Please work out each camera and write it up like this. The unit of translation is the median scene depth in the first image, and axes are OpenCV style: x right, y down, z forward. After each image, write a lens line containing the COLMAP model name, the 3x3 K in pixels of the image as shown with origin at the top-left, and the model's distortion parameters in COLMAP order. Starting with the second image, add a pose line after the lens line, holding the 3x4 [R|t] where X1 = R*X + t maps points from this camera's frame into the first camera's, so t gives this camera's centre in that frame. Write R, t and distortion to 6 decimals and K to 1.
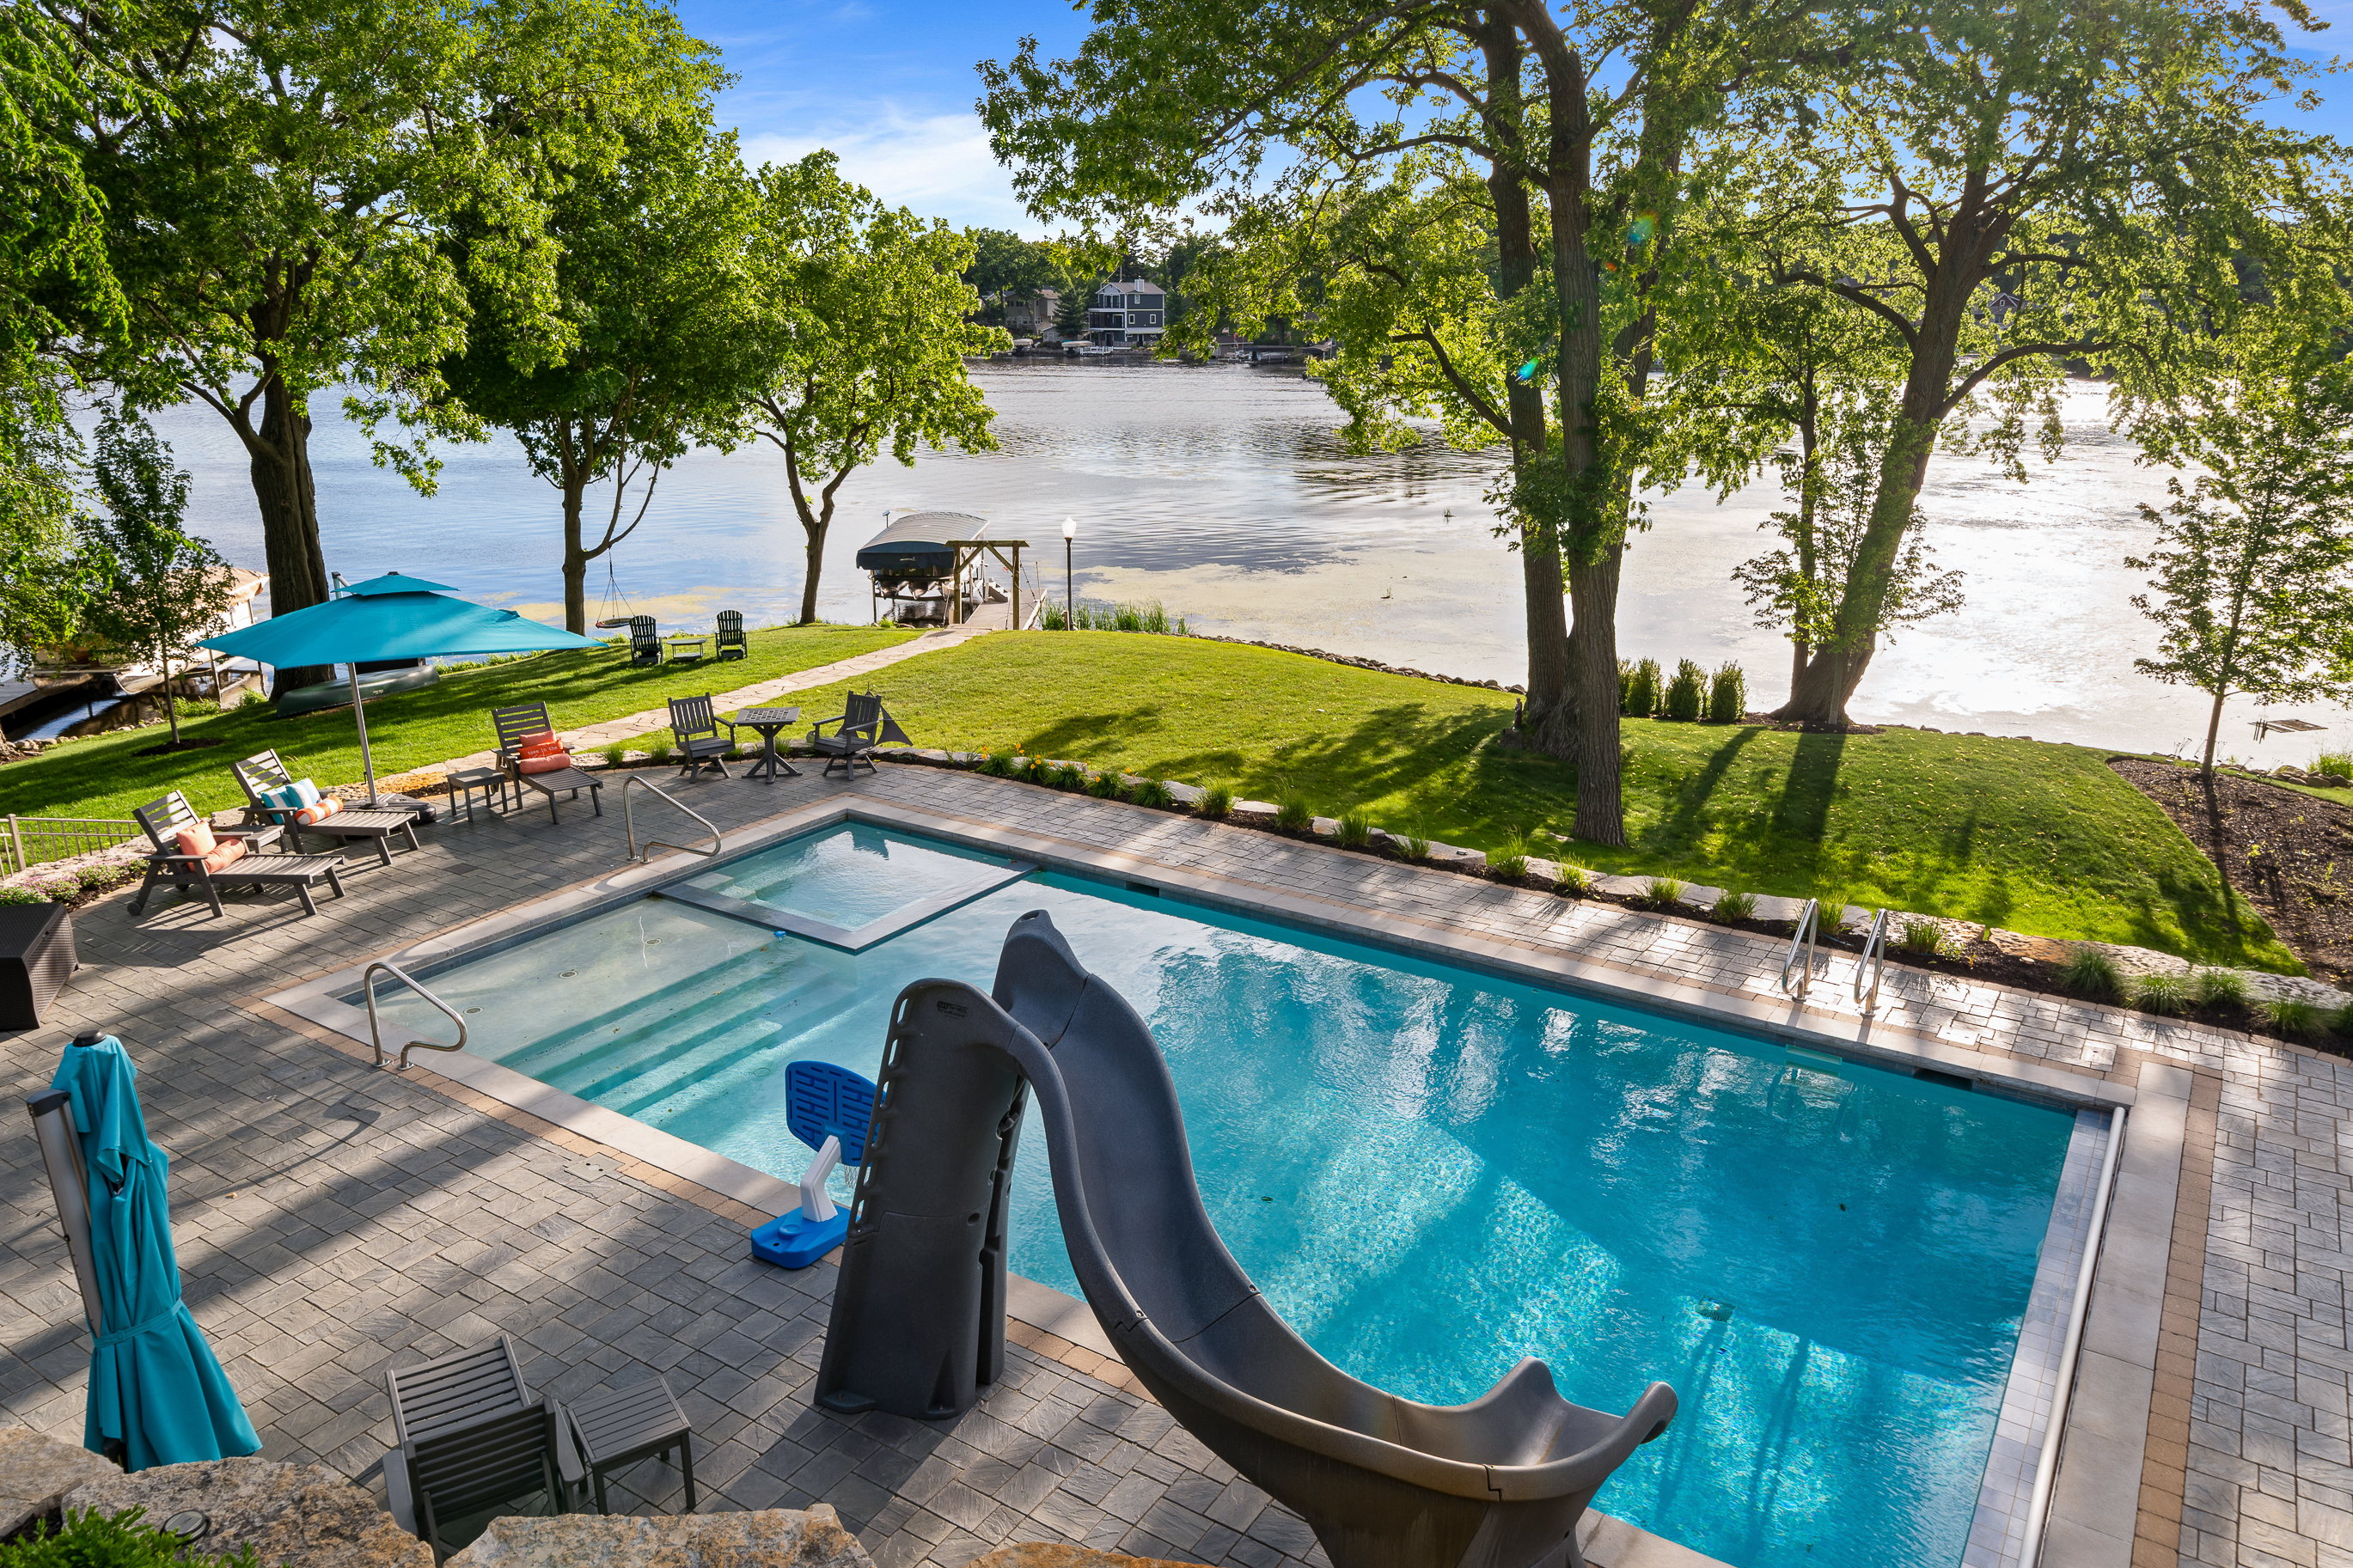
lens RADIAL K [[1612.7, 0, 1175.9], [0, 1612.7, 811.0], [0, 0, 1]] dist [0.001782, -0.004129]
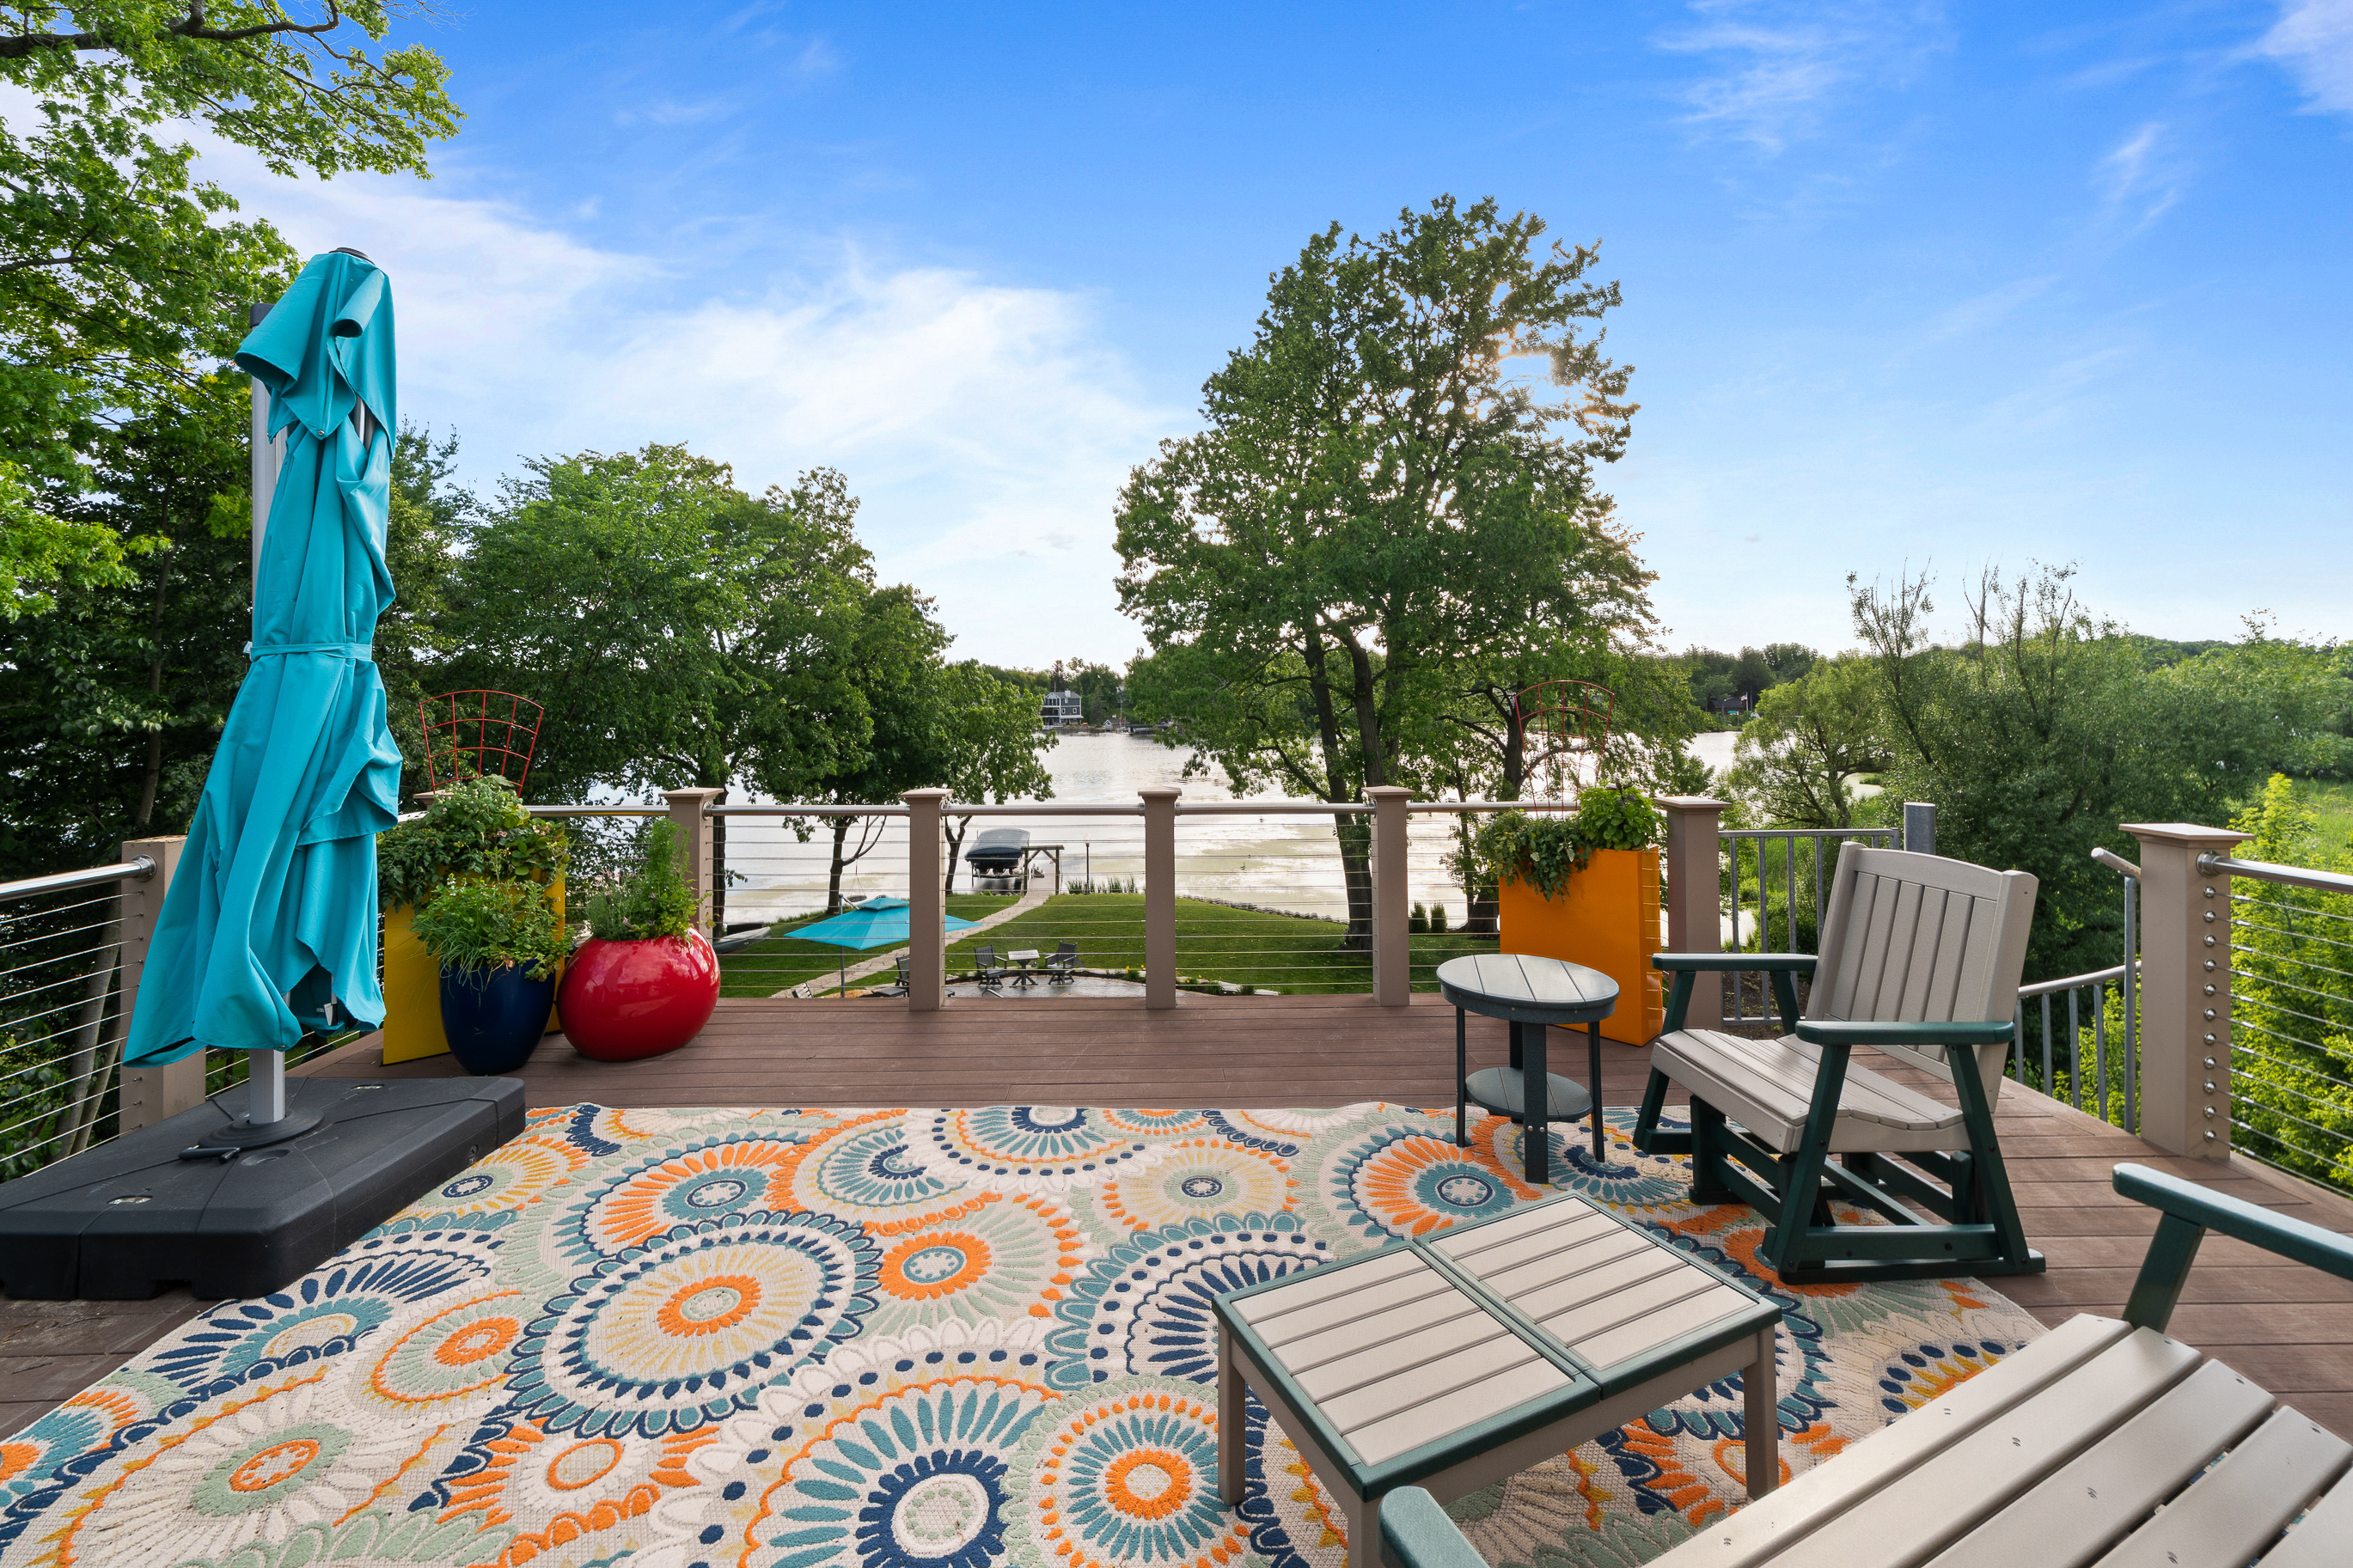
lens RADIAL K [[921.1, 0, 1153.1], [0, 921.1, 685.8], [0, 0, 1]] dist [-0.002943, -0.000038]
pose [[0.996828, -0.010140, 0.078942, -0.074561], [0.034409, 0.949275, -0.312558, -0.003131], [-0.071768, 0.314283, 0.946613, -0.108952]]
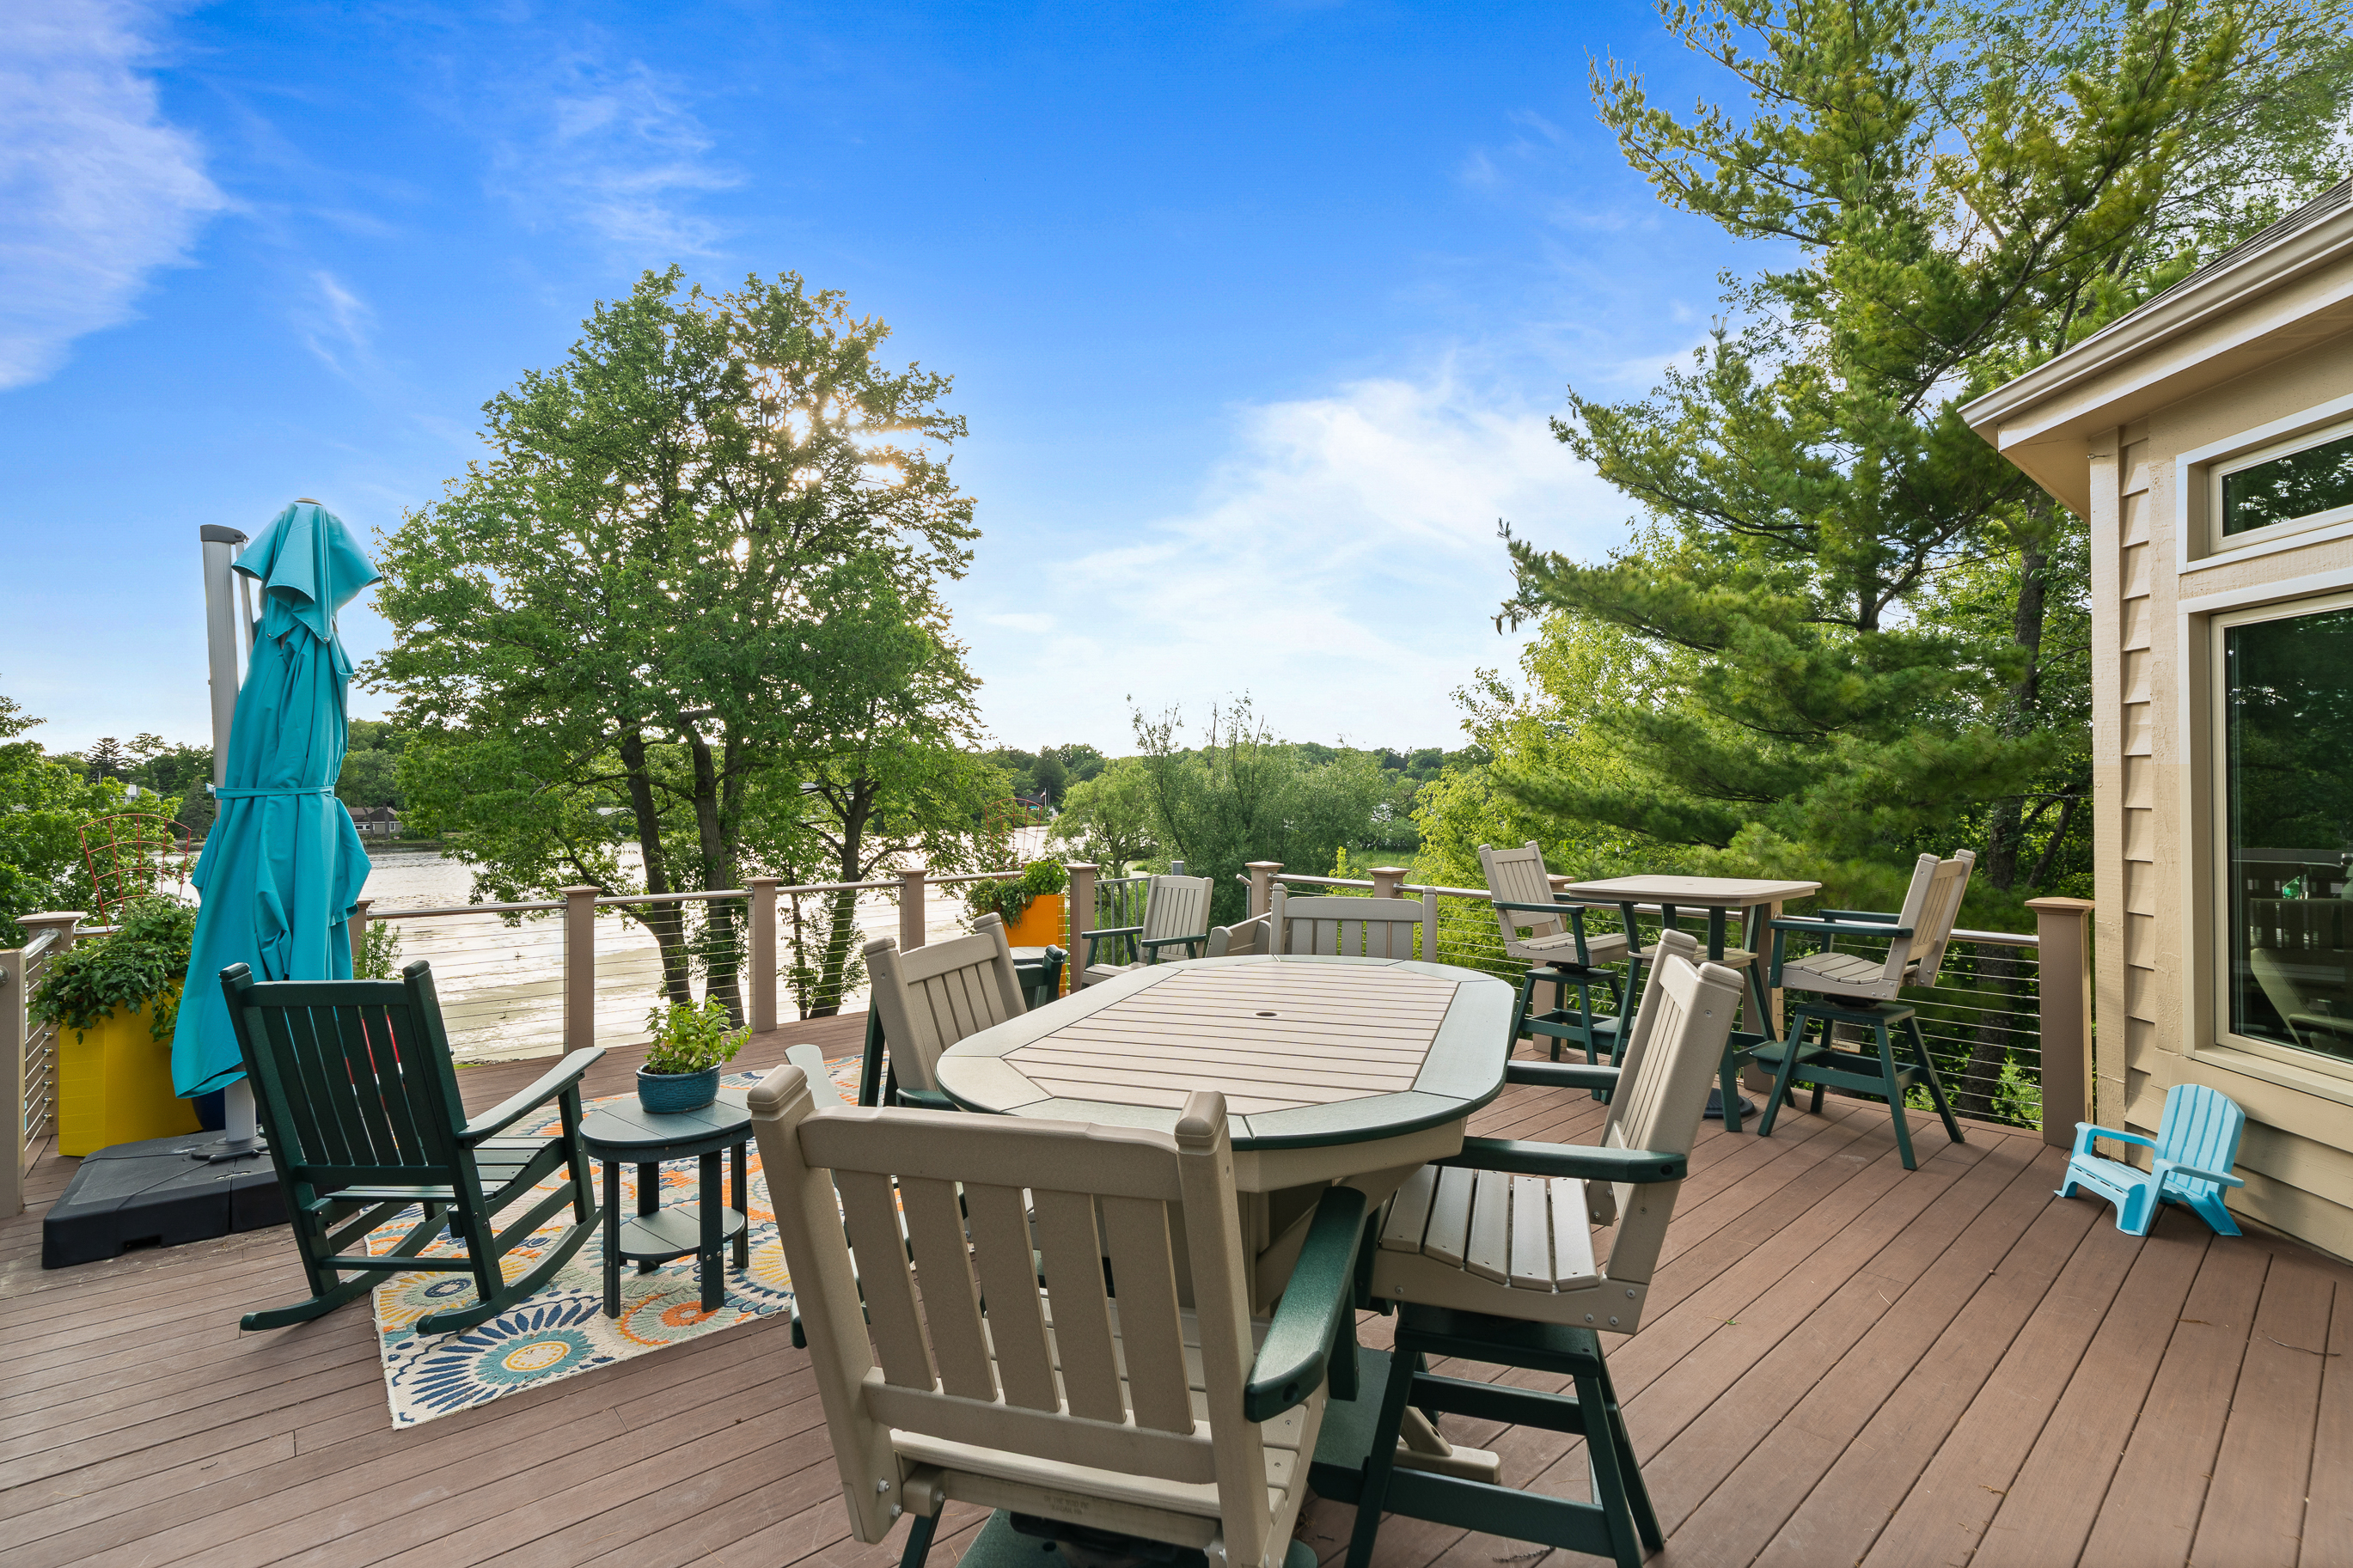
lens RADIAL K [[1053.4, 0, 1173.5], [0, 1053.4, 782.4], [0, 0, 1]] dist [-0.004182, -0.000626]
pose [[0.715377, -0.005179, 0.698720, -0.129853], [0.220690, 0.950461, -0.218906, 0.010780], [-0.662972, 0.310801, 0.681081, -0.162783]]
